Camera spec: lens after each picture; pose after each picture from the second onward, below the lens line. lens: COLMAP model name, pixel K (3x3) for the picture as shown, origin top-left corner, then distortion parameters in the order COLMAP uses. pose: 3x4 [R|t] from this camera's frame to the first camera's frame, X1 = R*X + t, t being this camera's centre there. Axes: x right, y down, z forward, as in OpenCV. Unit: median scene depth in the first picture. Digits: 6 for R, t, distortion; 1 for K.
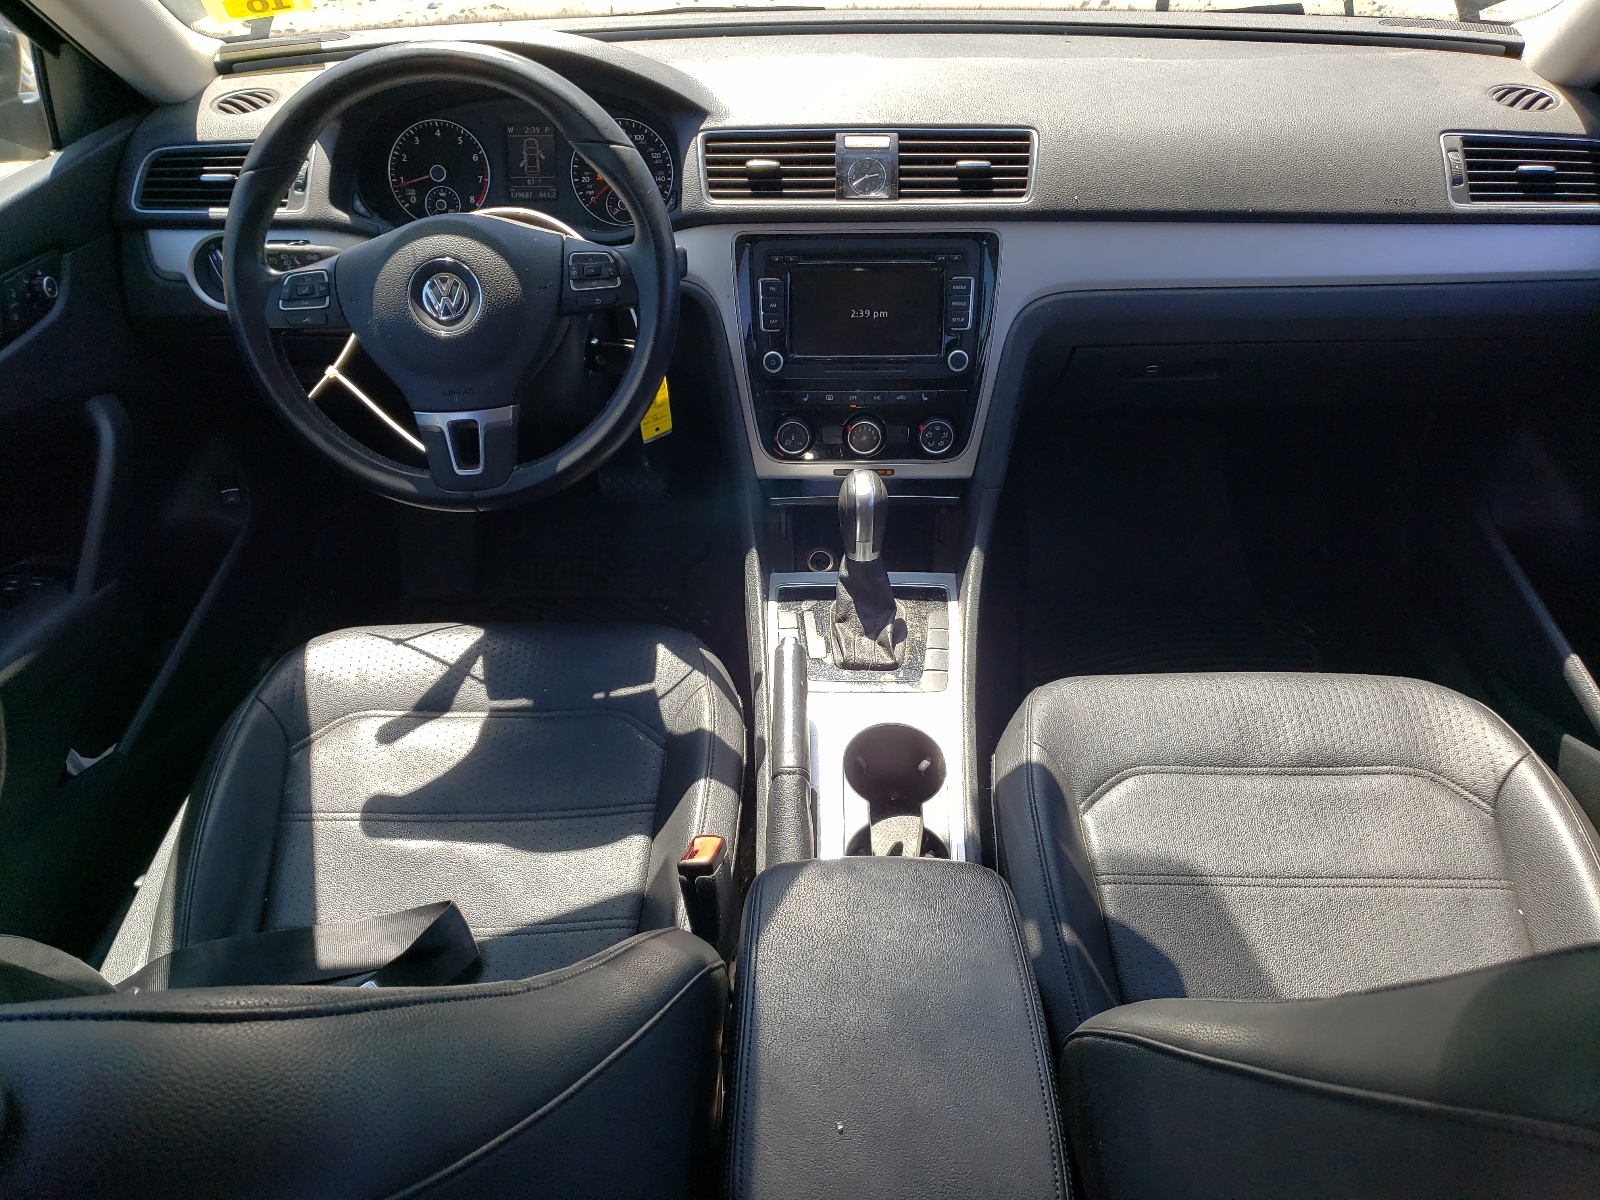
lens RADIAL K [[1222.4, 0, 797.4], [0, 1222.4, 598.8], [0, 0, 1]] dist [-0.015677, -0.003998]
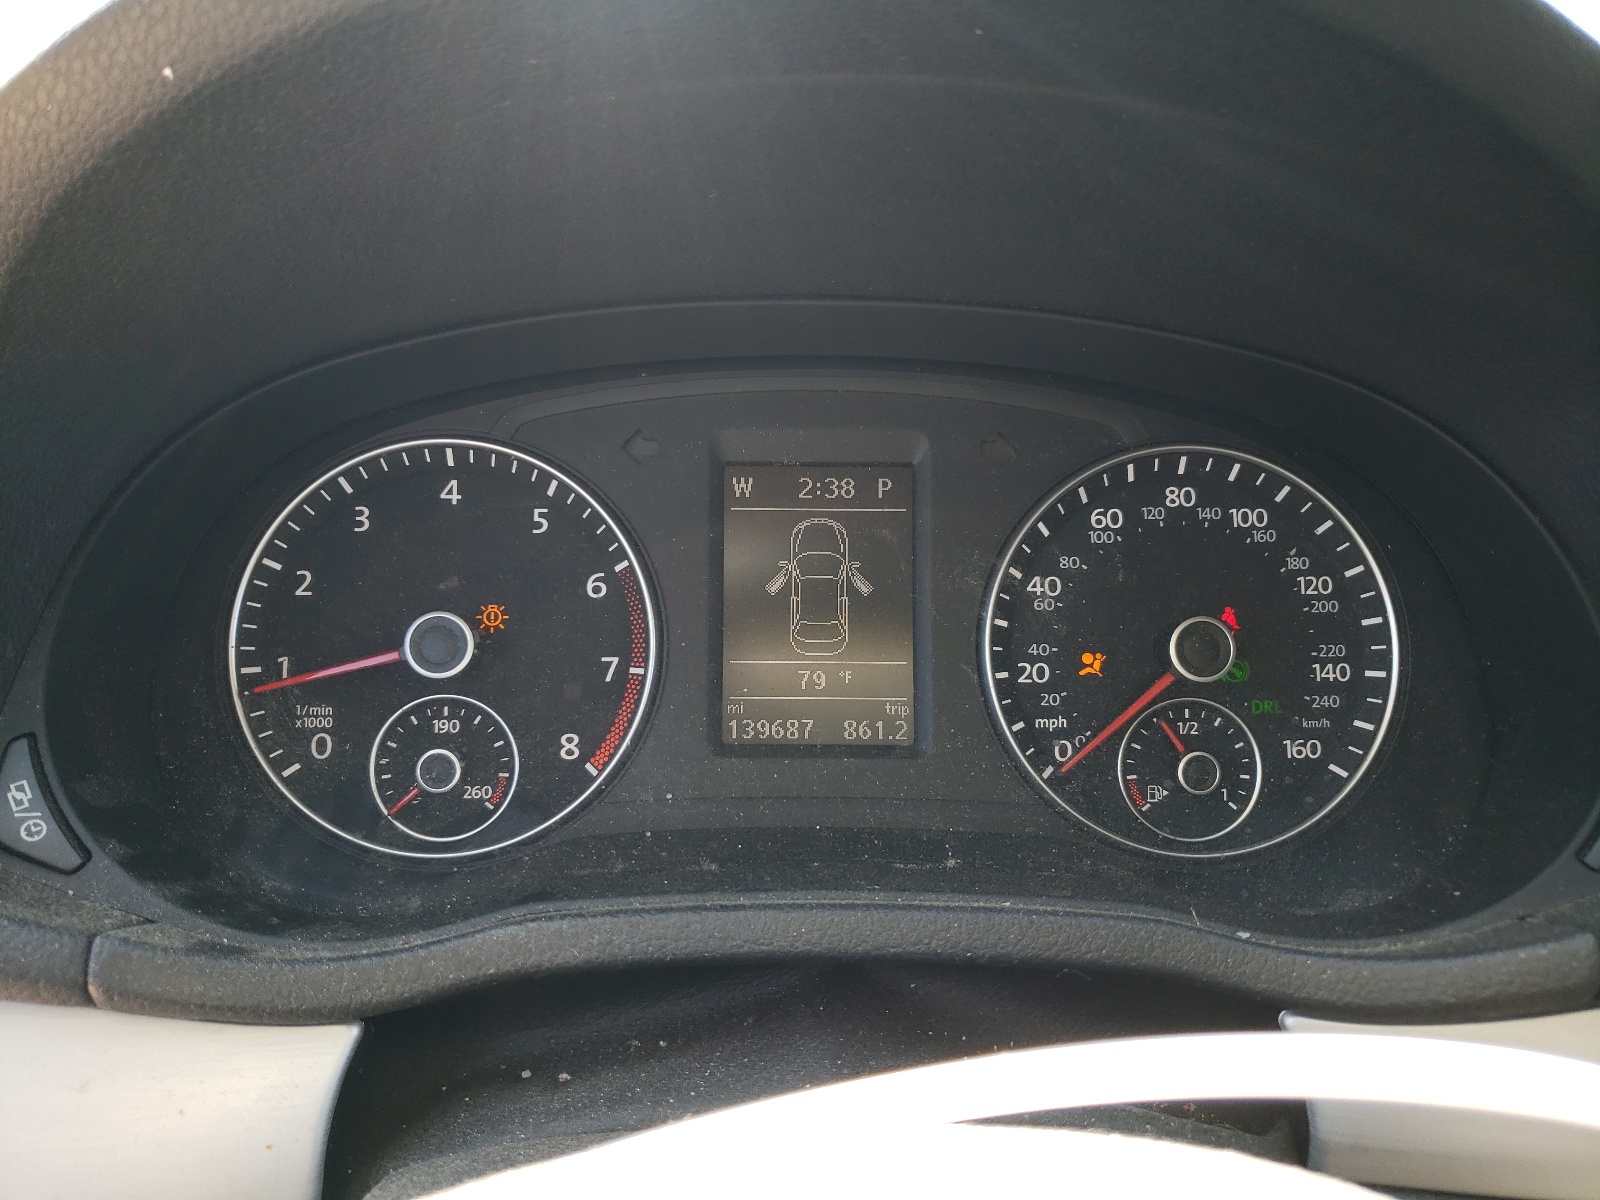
lens RADIAL K [[1222.4, 0, 800.1], [0, 1222.4, 604.6], [0, 0, 1]] dist [-0.015677, -0.003998]
pose [[0.997316, 0.007944, 0.072782, -0.241008], [0.018274, 0.935624, -0.352524, -0.270015], [-0.070897, 0.352908, 0.932968, 0.766038]]
